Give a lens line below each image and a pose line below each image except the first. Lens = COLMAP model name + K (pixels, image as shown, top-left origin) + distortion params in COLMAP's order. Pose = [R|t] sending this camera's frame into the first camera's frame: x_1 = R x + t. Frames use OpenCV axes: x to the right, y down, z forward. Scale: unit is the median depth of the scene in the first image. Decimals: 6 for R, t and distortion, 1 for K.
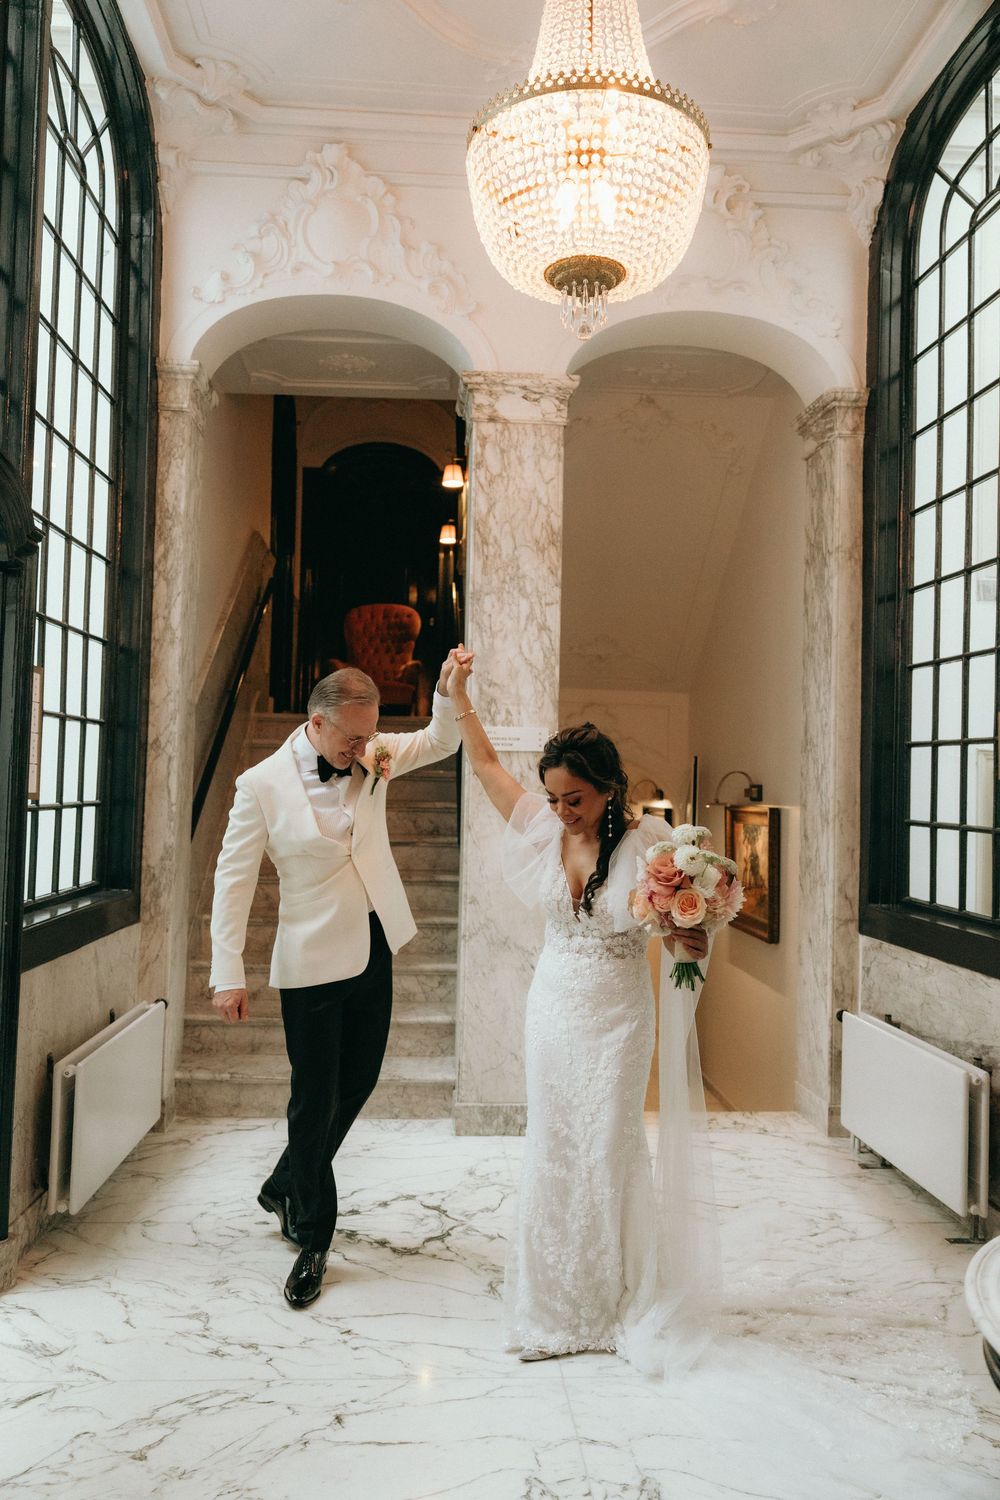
lens RADIAL K [[1118.9, 0, 493.4], [0, 1118.9, 753.6], [0, 0, 1]] dist [-0.021892, 0.021059]
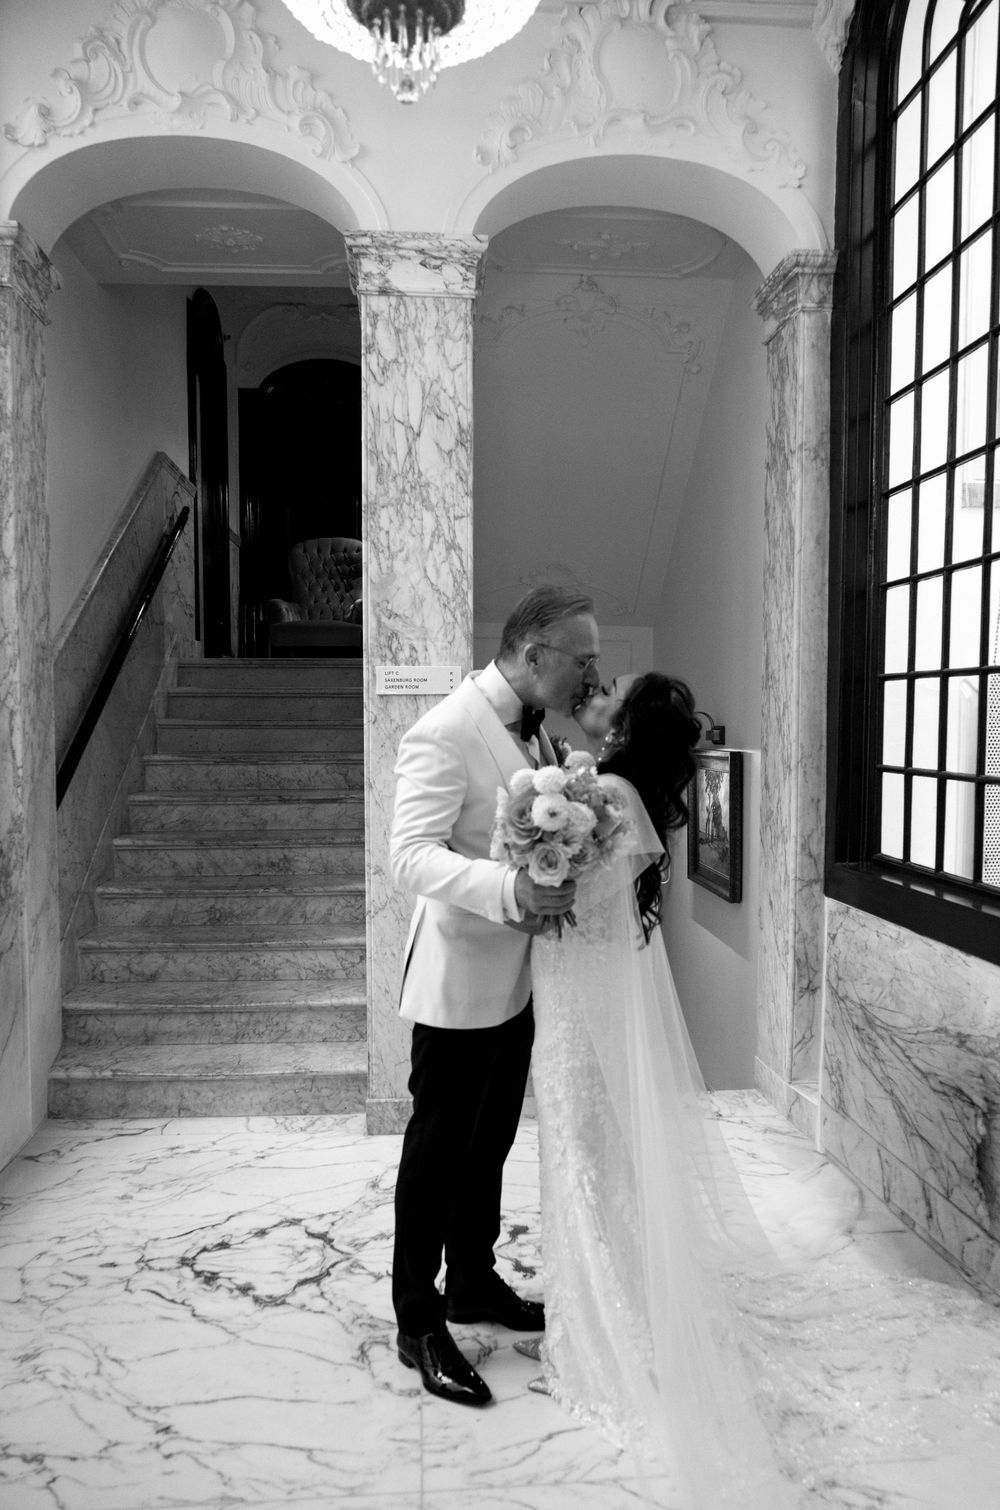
lens RADIAL K [[1099.7, 0, 527.9], [0, 1099.7, 806.4], [0, 0, 1]] dist [-0.058721, 0.046240]
pose [[0.999274, -0.024222, 0.029419, 0.072661], [0.021163, 0.994744, 0.100181, 0.000503], [-0.031691, -0.099486, 0.994534, 0.162011]]
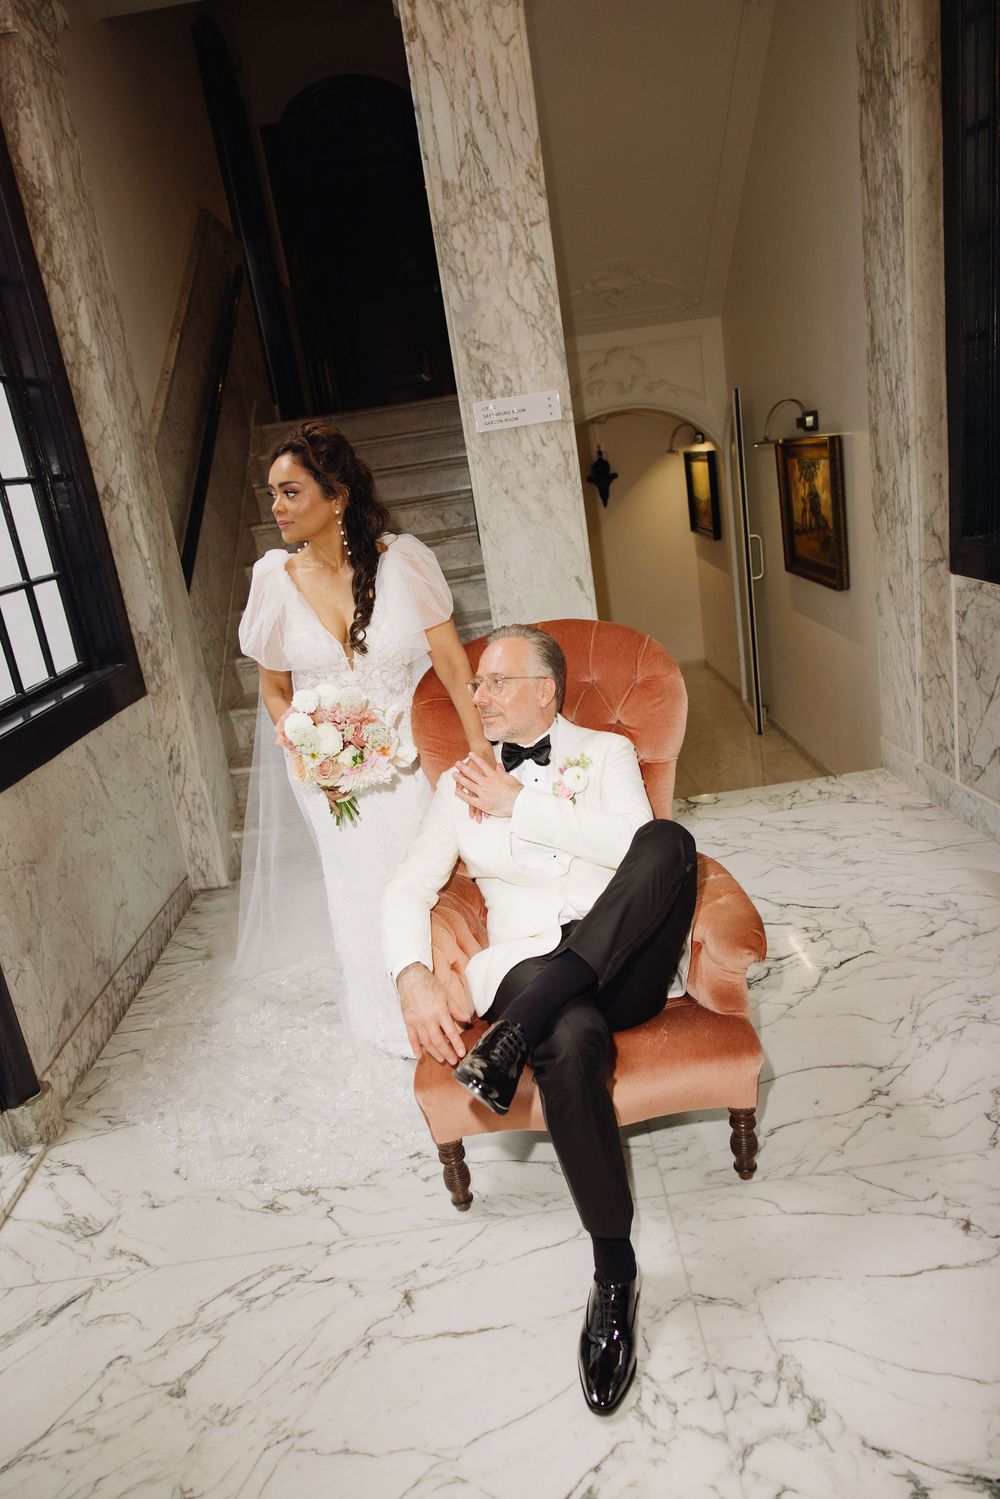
lens RADIAL K [[985.9, 0, 504.5], [0, 985.9, 755.4], [0, 0, 1]] dist [-0.004533, 0.007355]
pose [[0.984823, -0.150662, -0.086171, 0.032337], [0.170449, 0.933169, 0.316454, -0.007778], [0.032735, -0.326339, 0.944686, 0.225823]]
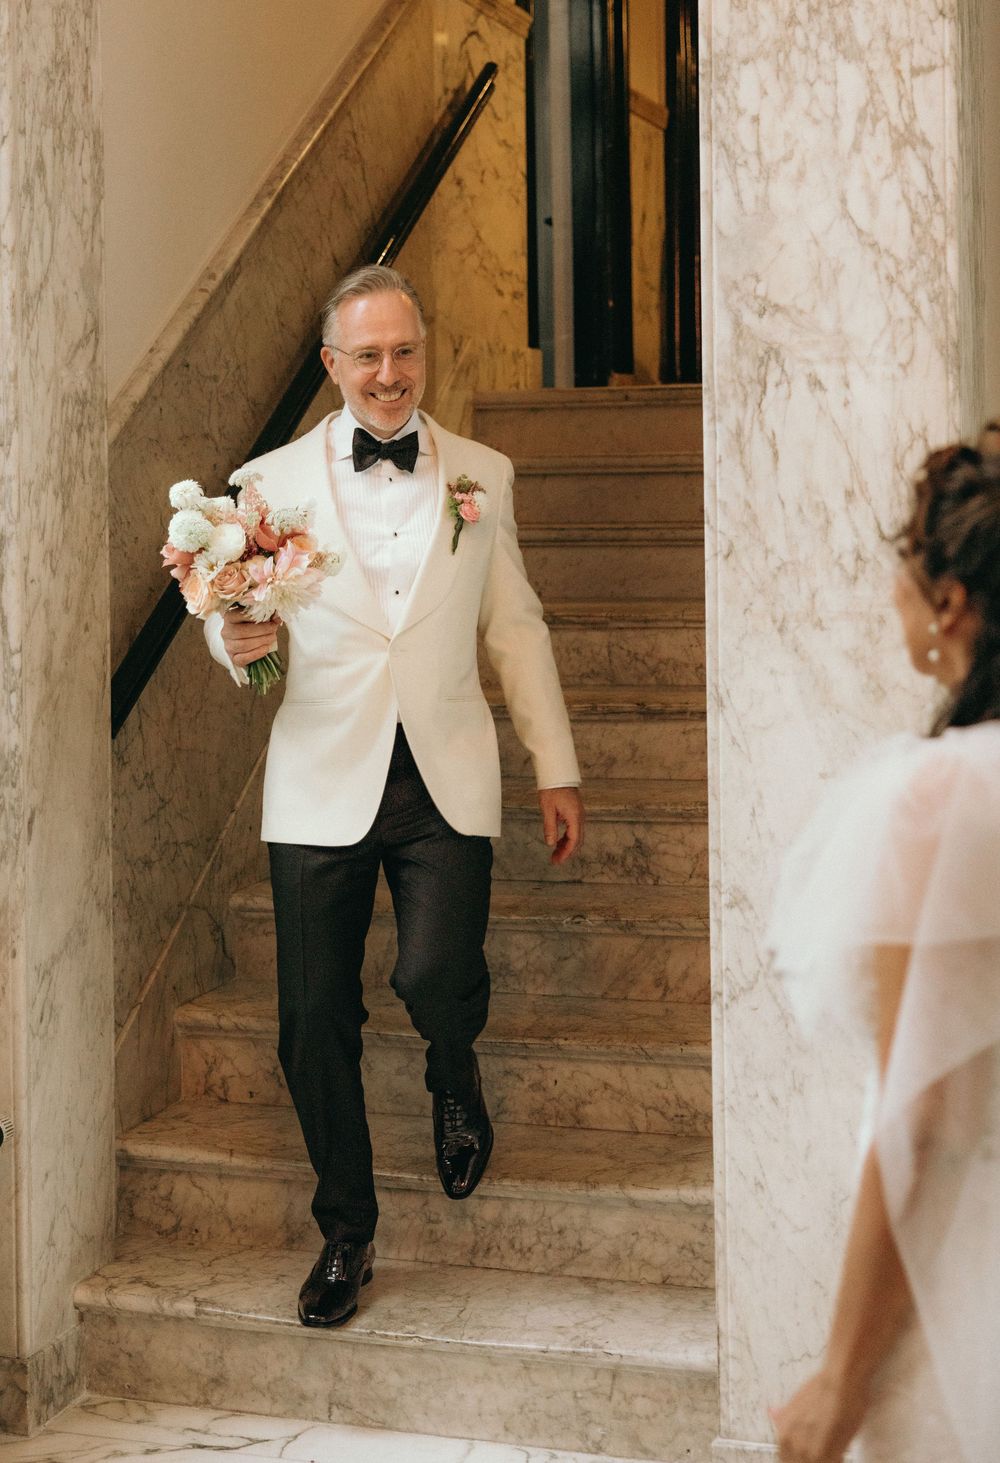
lens RADIAL K [[2533.4, 0, 370.3], [0, 2533.4, 548.4], [0, 0, 1]] dist [0.005210, 0.000000]
pose [[0.920224, -0.029694, -0.390265, 0.198516], [0.045550, 0.998467, 0.031434, -0.015863], [0.388734, -0.046703, 0.920166, 0.187535]]
